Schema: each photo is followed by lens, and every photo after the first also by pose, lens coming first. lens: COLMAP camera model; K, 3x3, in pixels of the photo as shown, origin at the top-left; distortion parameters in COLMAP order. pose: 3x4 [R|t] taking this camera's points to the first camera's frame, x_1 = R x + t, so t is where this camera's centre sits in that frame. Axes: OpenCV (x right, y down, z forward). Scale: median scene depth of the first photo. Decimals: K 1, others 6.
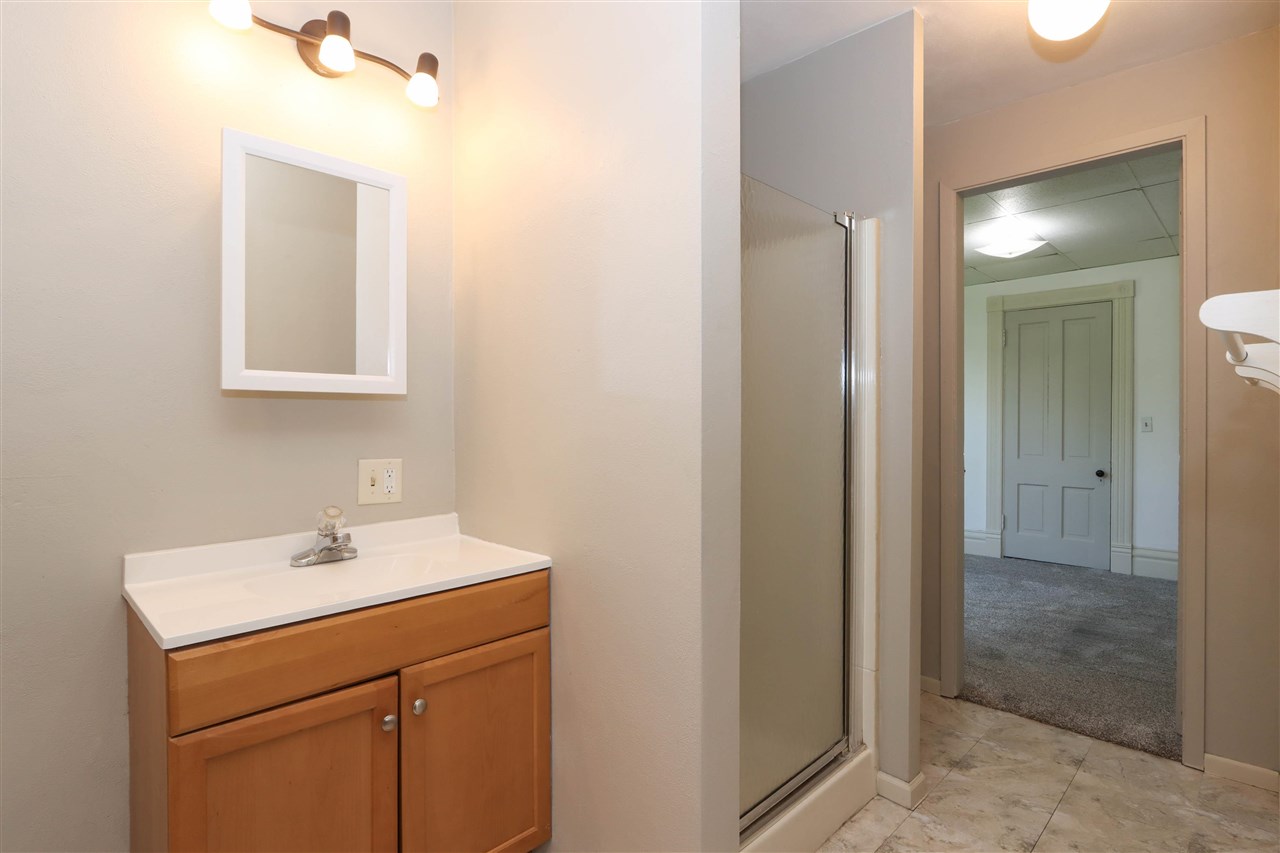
lens RADIAL K [[646.6, 0, 640.0], [0, 646.6, 426.5], [0, 0, 1]] dist [-0.004759, -0.000732]
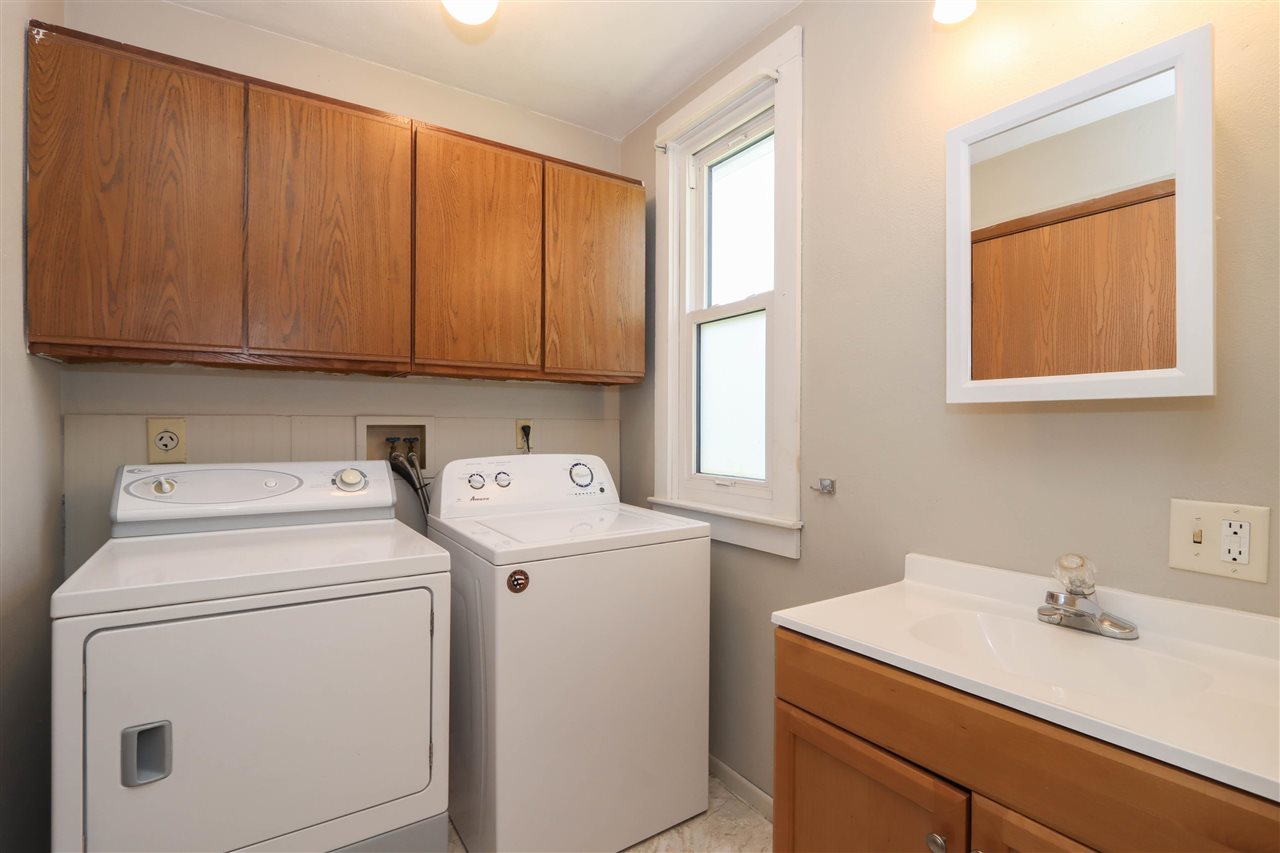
lens RADIAL K [[594.5, 0, 640.0], [0, 594.5, 426.5], [0, 0, 1]] dist [-0.013537, -0.000033]
pose [[-0.207679, -0.000222, -0.978197, 0.288040], [-0.011690, 0.999929, 0.002255, -0.018097], [0.978127, 0.011903, -0.207667, 0.663002]]
